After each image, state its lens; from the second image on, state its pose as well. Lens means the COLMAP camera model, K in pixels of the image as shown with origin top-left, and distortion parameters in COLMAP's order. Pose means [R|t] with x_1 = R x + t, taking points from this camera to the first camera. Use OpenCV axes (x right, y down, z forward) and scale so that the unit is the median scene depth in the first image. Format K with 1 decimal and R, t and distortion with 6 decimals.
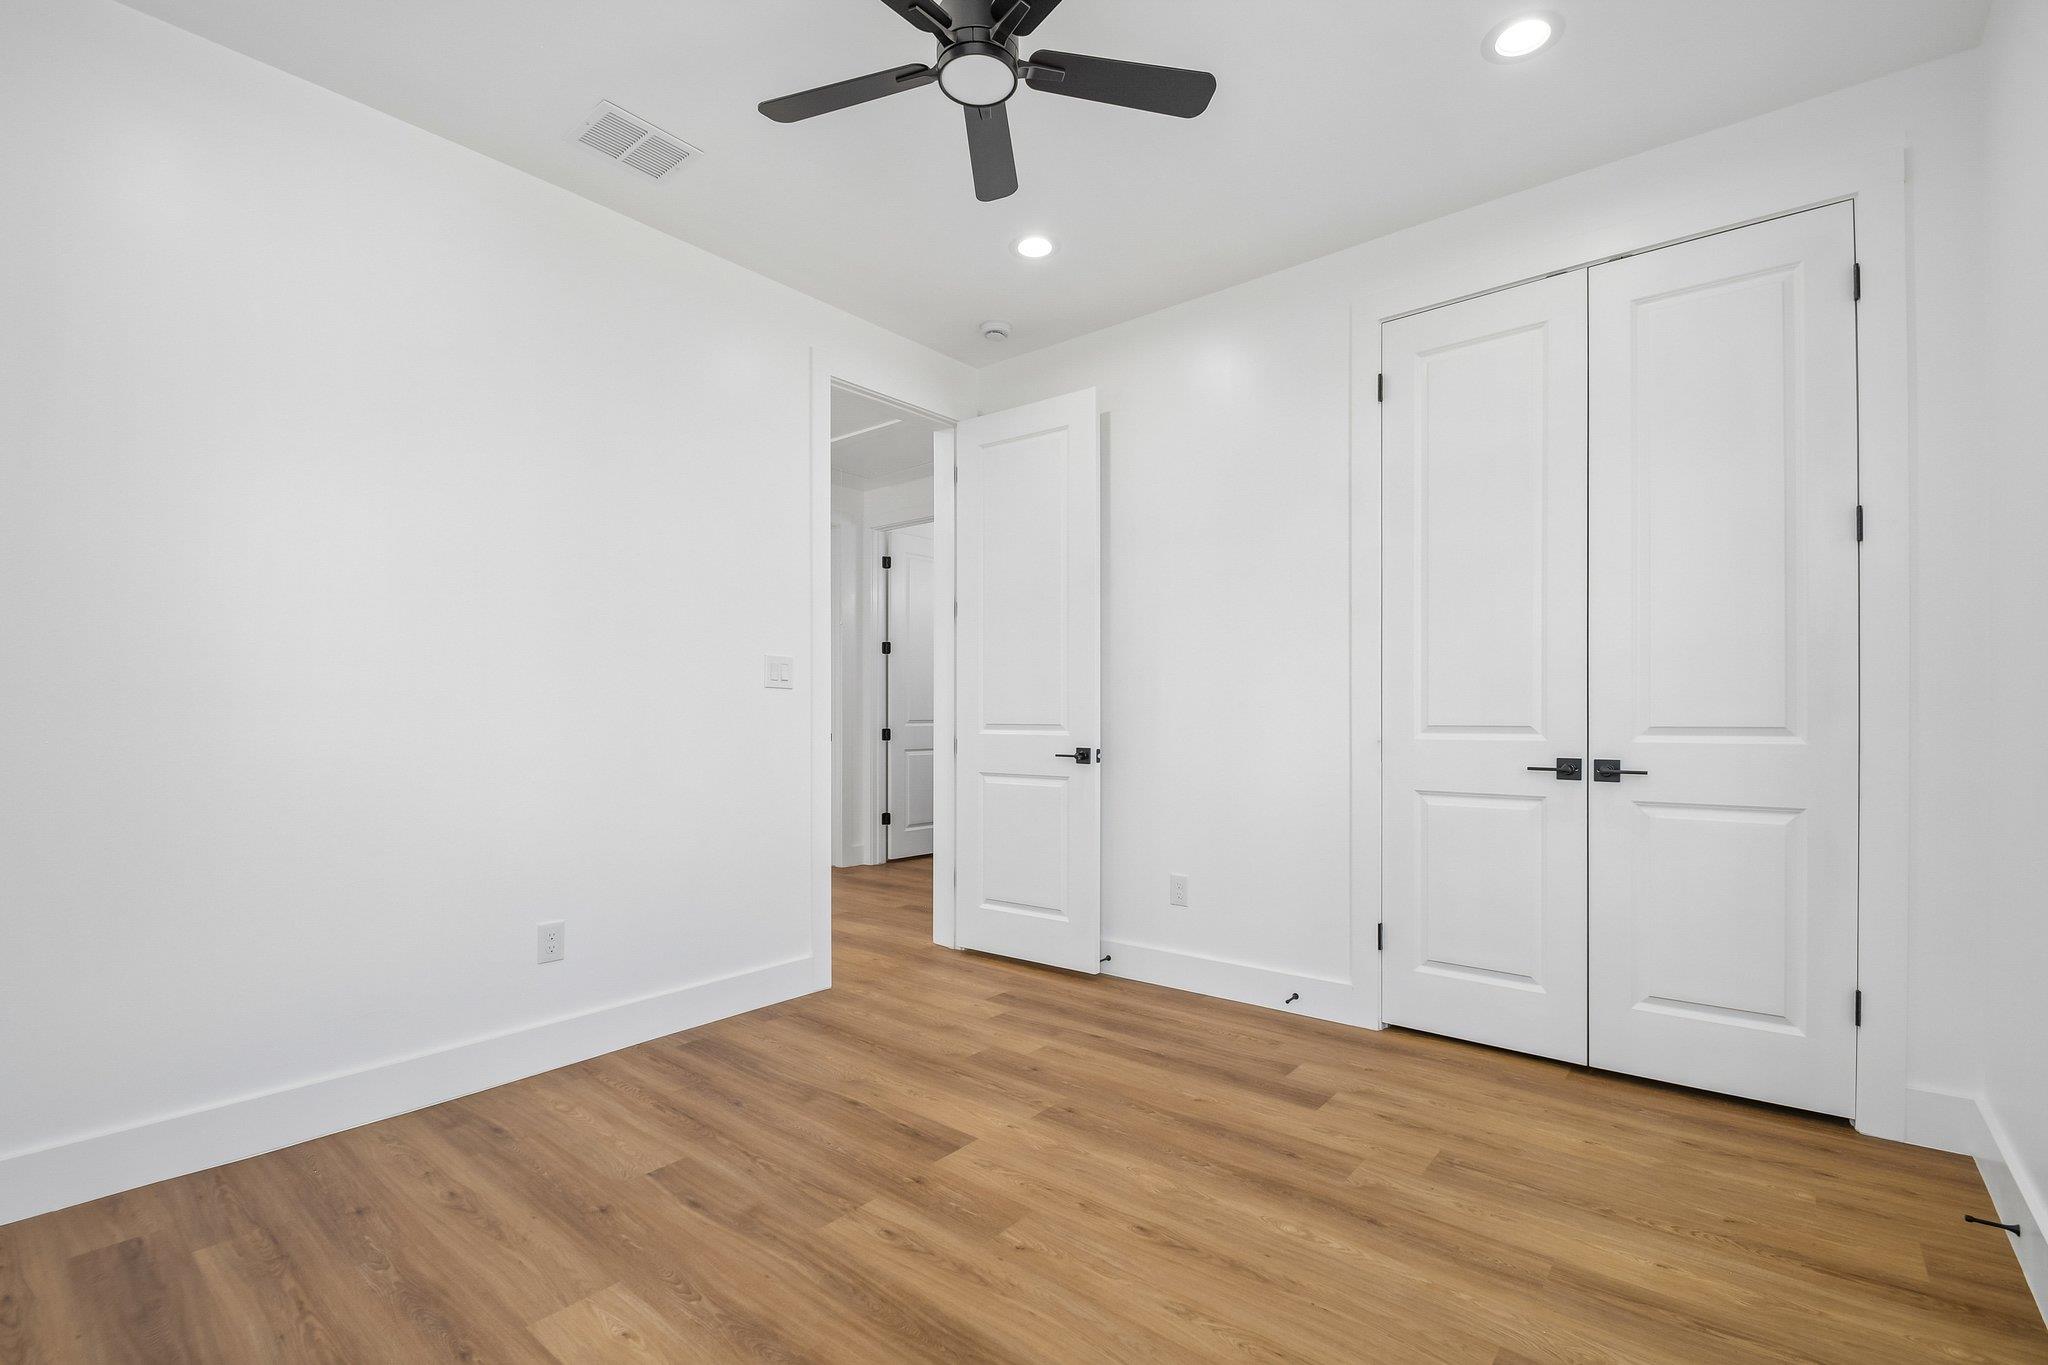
lens RADIAL K [[915.2, 0, 1017.3], [0, 915.2, 729.9], [0, 0, 1]] dist [0.008689, -0.012663]
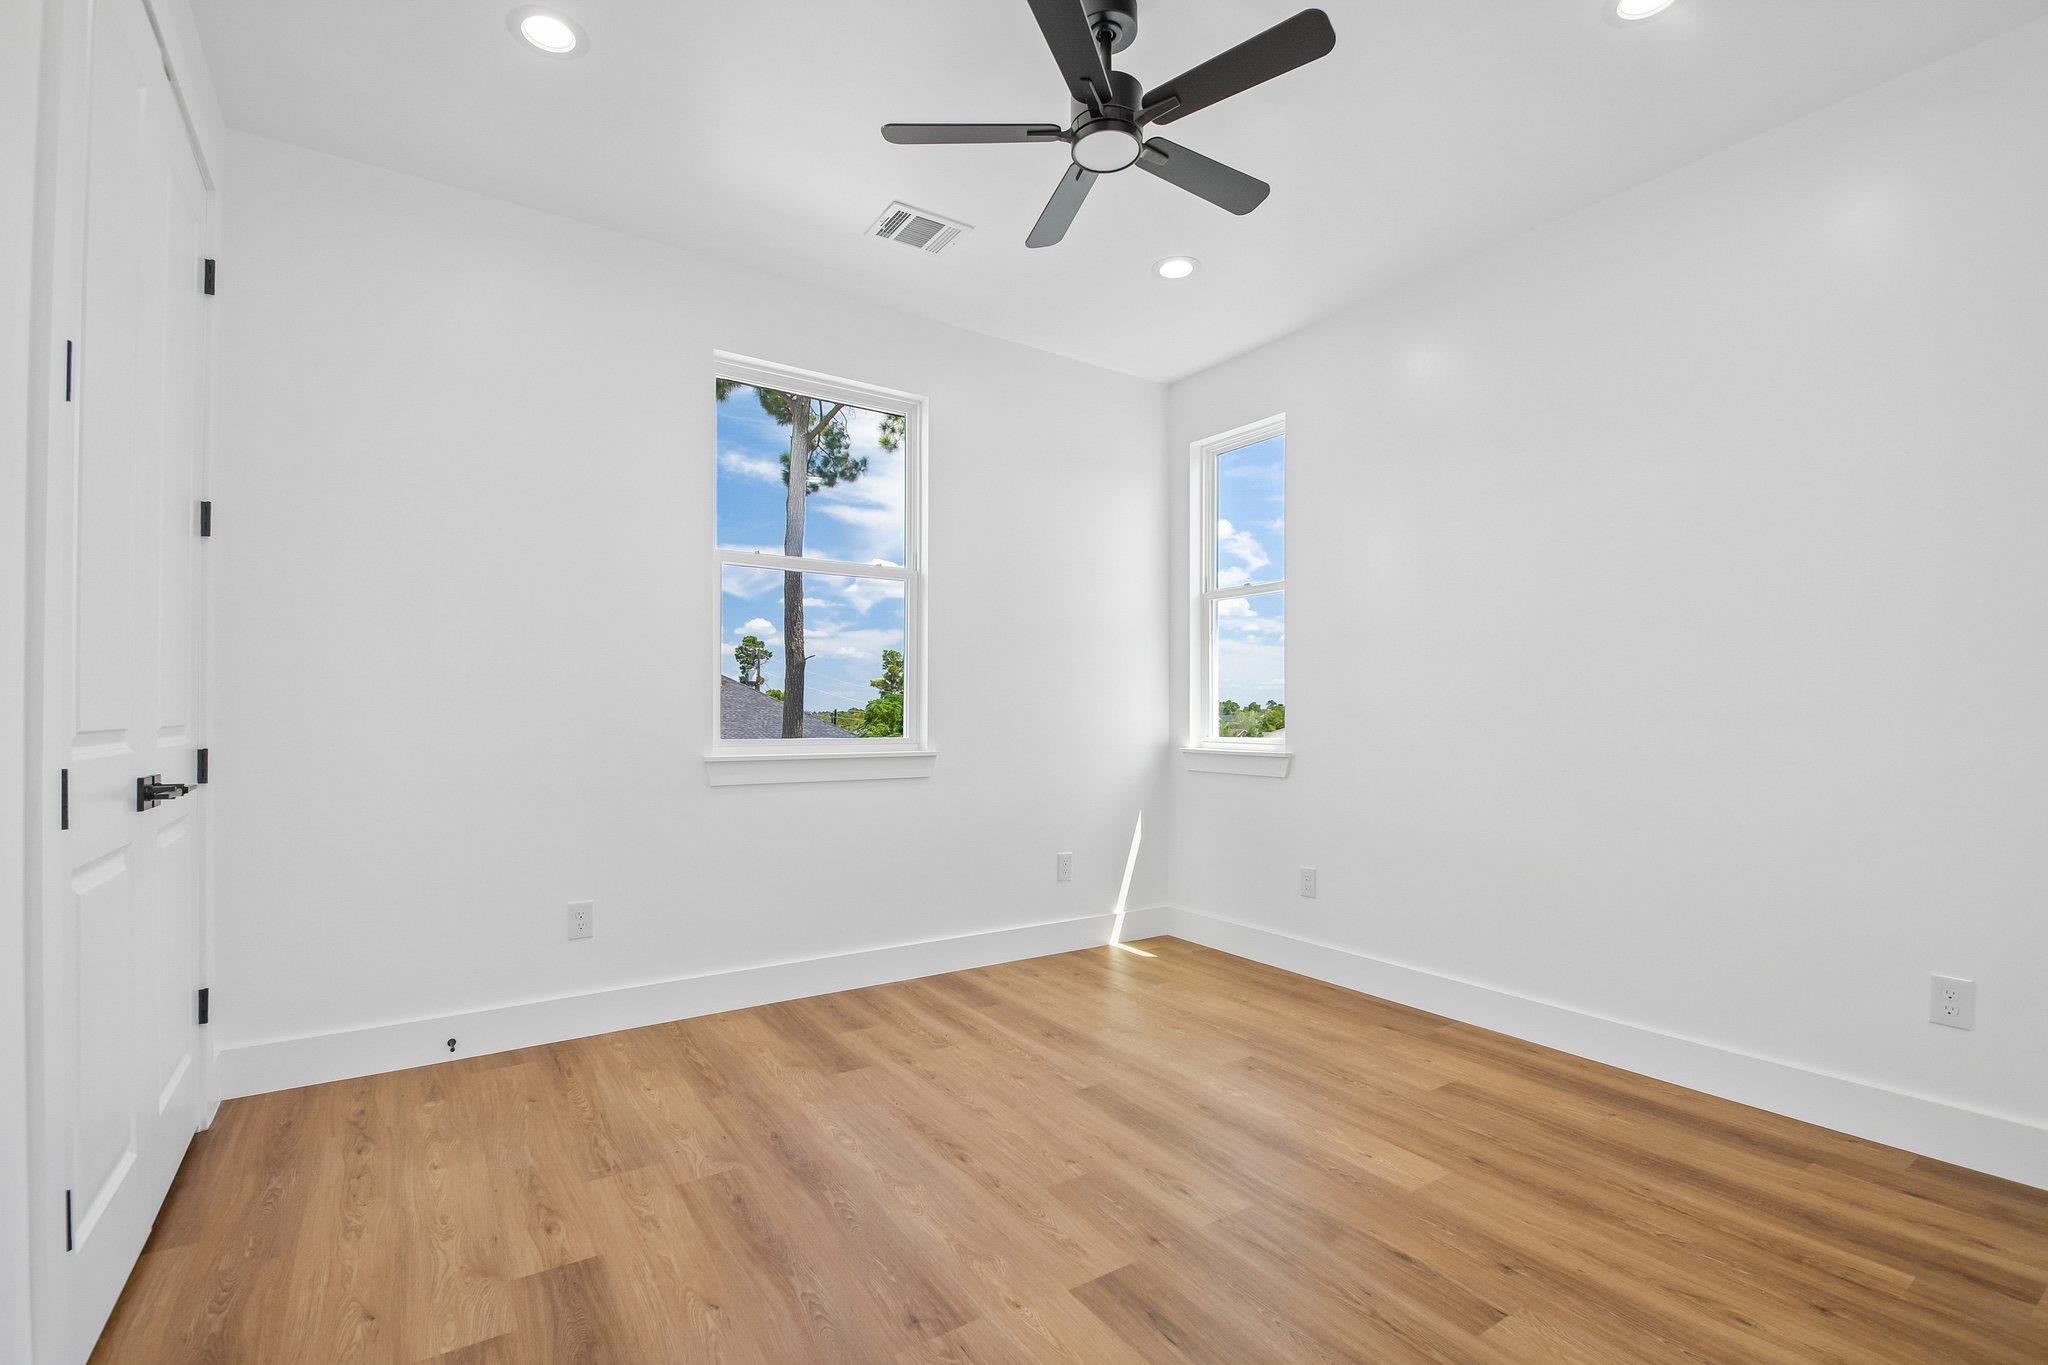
lens RADIAL K [[915.2, 0, 1012.4], [0, 915.2, 694.7], [0, 0, 1]] dist [0.008689, -0.012663]
pose [[-0.958166, 0.003514, 0.286191, -0.246454], [0.001507, 0.999973, -0.007234, -0.030510], [-0.286208, -0.006500, -0.958145, 2.006983]]
